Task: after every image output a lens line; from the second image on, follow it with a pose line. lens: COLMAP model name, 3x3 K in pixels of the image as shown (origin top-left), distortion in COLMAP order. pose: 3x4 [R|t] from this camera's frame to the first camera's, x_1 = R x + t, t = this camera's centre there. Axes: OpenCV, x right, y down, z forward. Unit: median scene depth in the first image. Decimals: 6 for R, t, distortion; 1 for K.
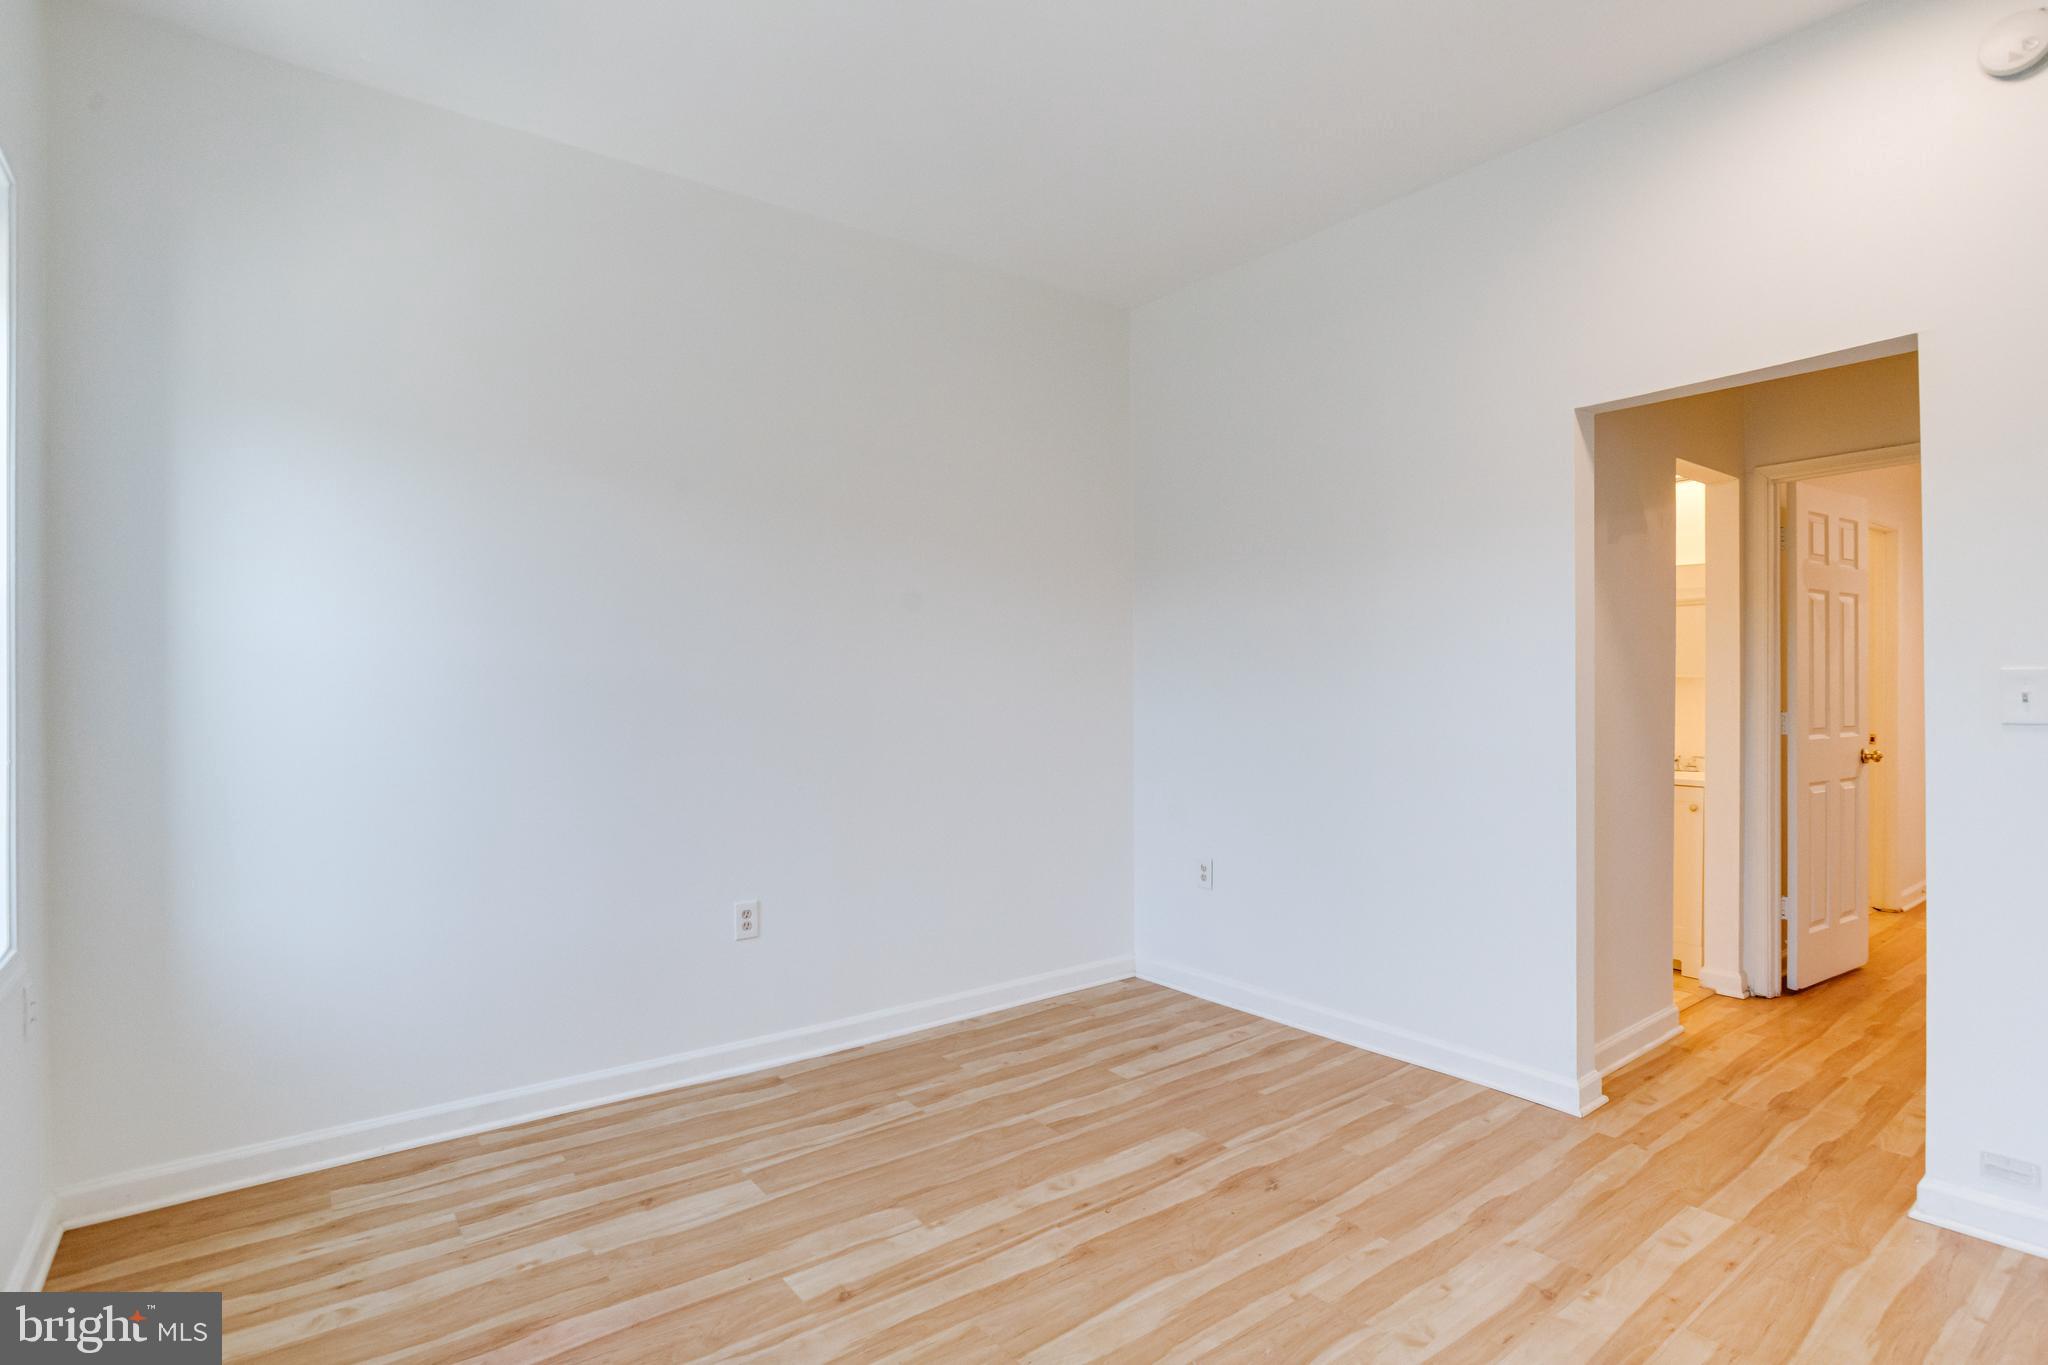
lens RADIAL K [[1016.3, 0, 1033.0], [0, 1016.3, 692.4], [0, 0, 1]] dist [-0.038481, 0.013851]
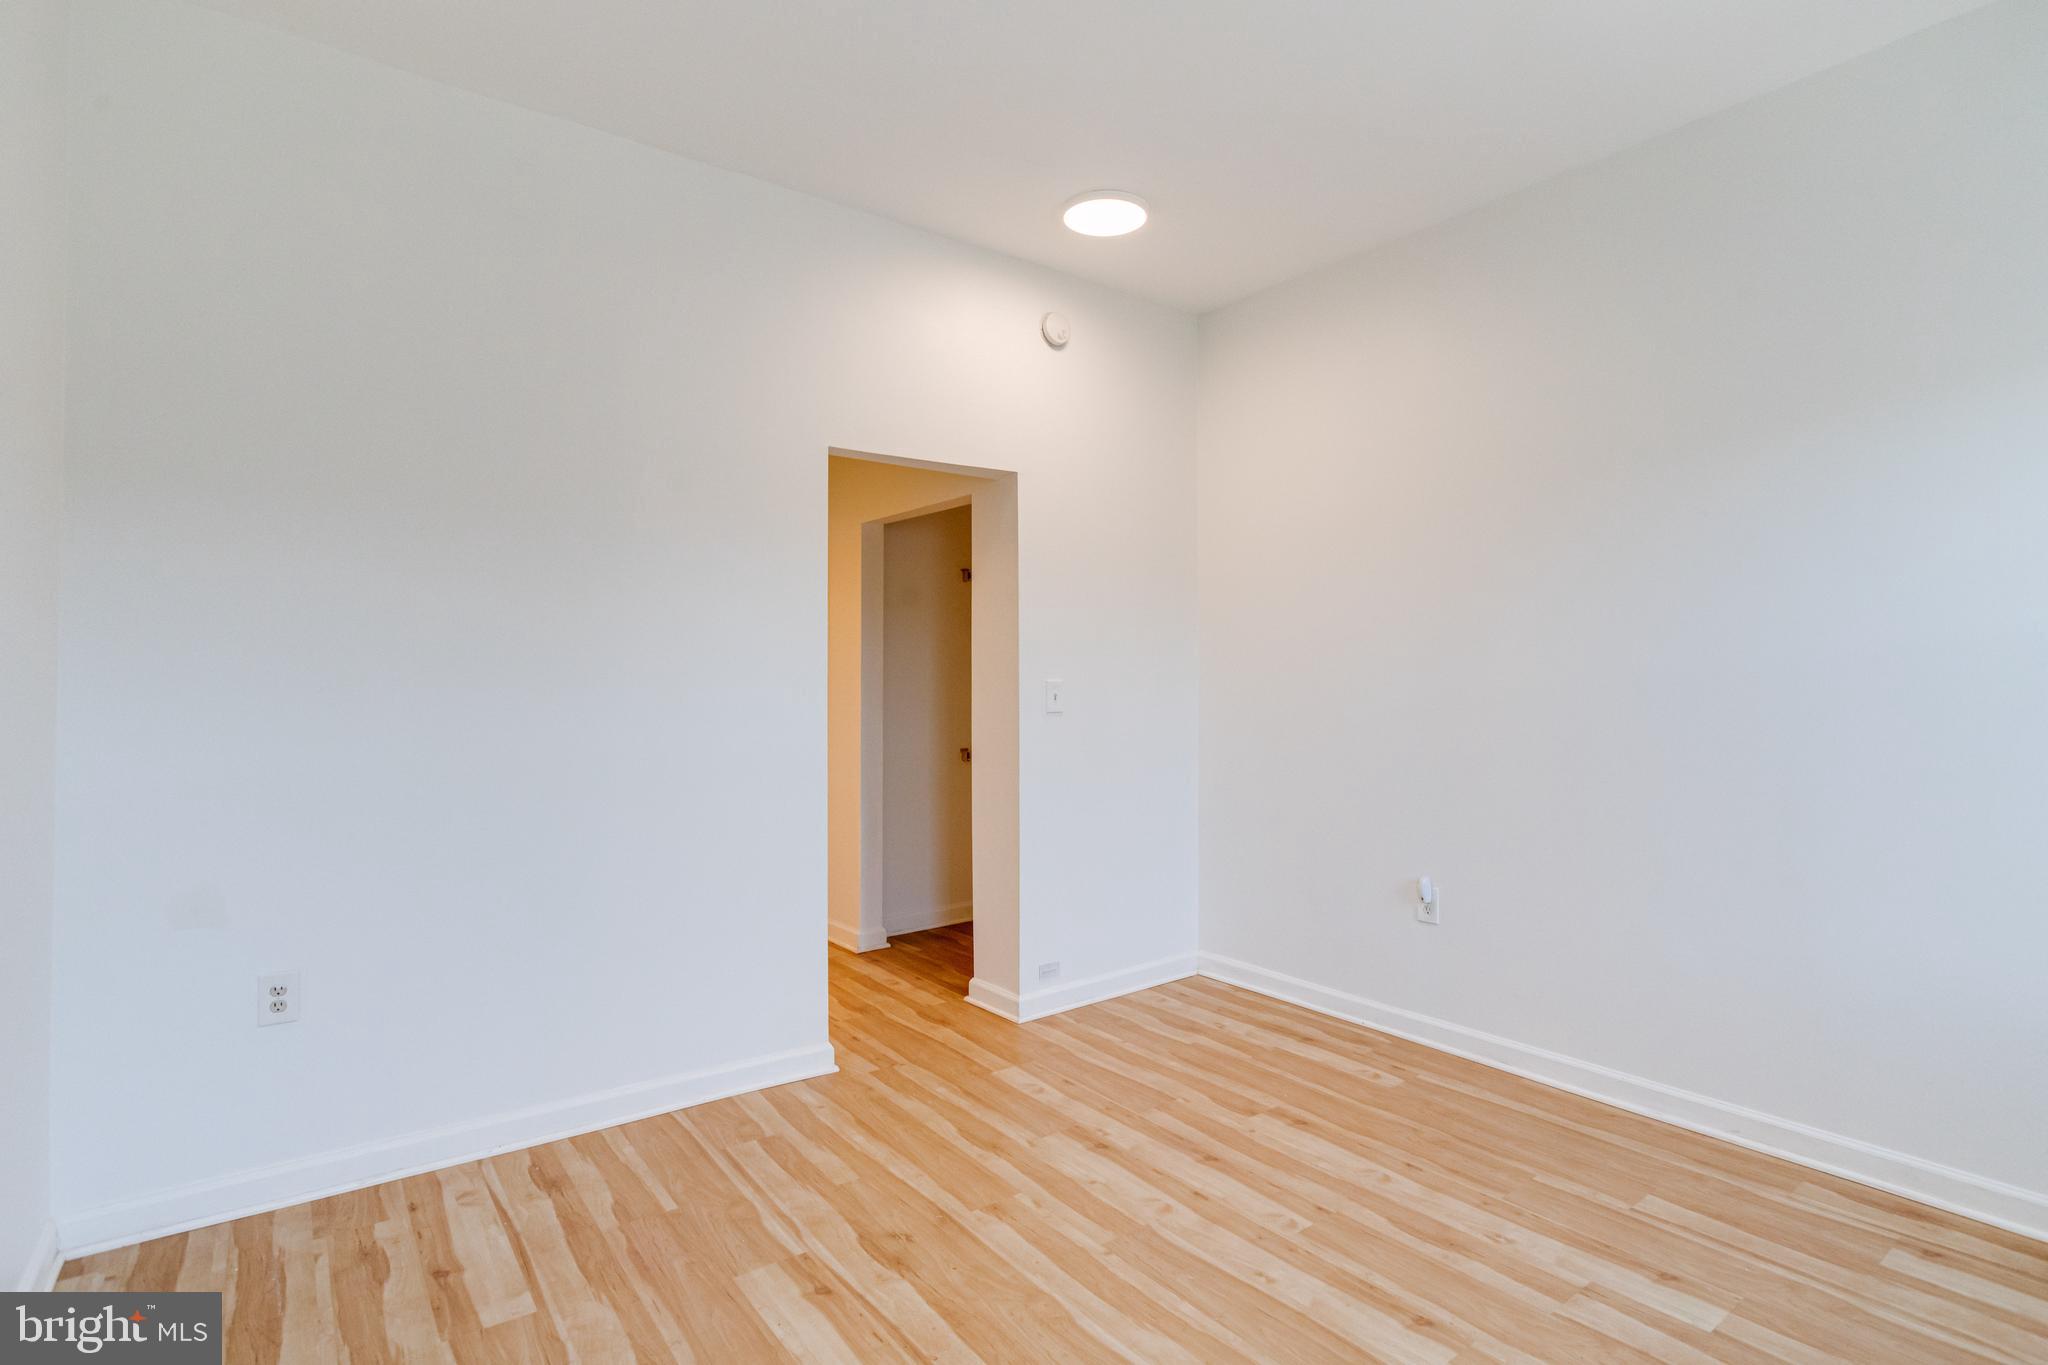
lens RADIAL K [[1016.3, 0, 1038.0], [0, 1016.3, 672.0], [0, 0, 1]] dist [-0.038481, 0.013851]
pose [[0.003046, 0.019852, 0.999798, -0.594094], [0.005495, 0.999787, -0.019869, -0.003301], [-0.999980, 0.005555, 0.002936, 0.756601]]
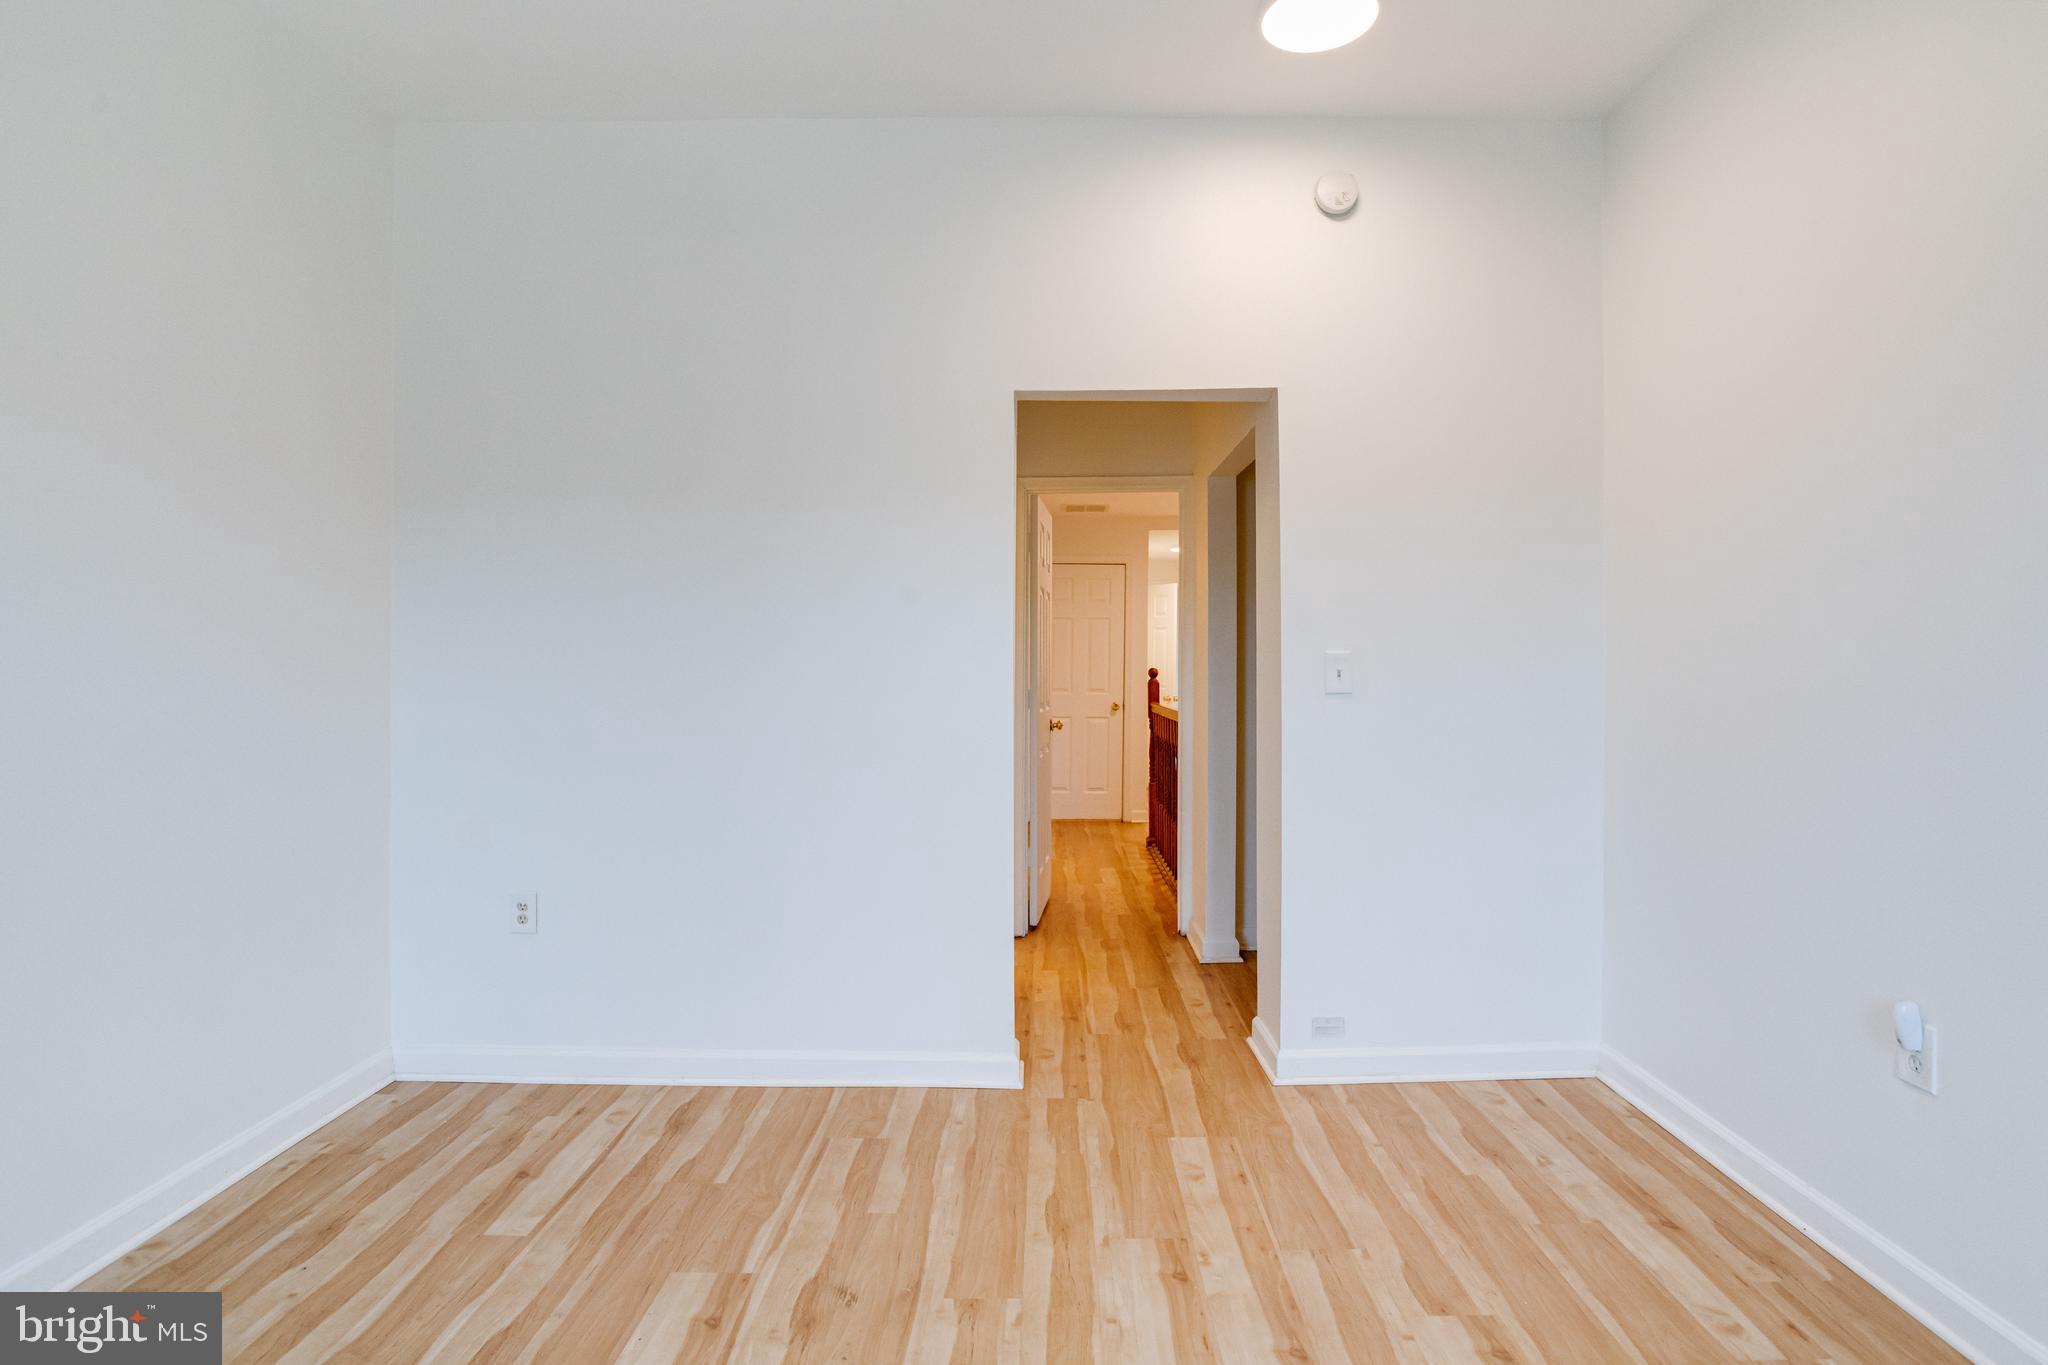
lens RADIAL K [[1016.3, 0, 1035.5], [0, 1016.3, 670.8], [0, 0, 1]] dist [-0.038481, 0.013851]
pose [[0.615498, 0.007493, 0.788103, -0.251181], [-0.001765, 0.999965, -0.008129, 0.009094], [-0.788136, 0.003612, 0.615490, 0.351479]]
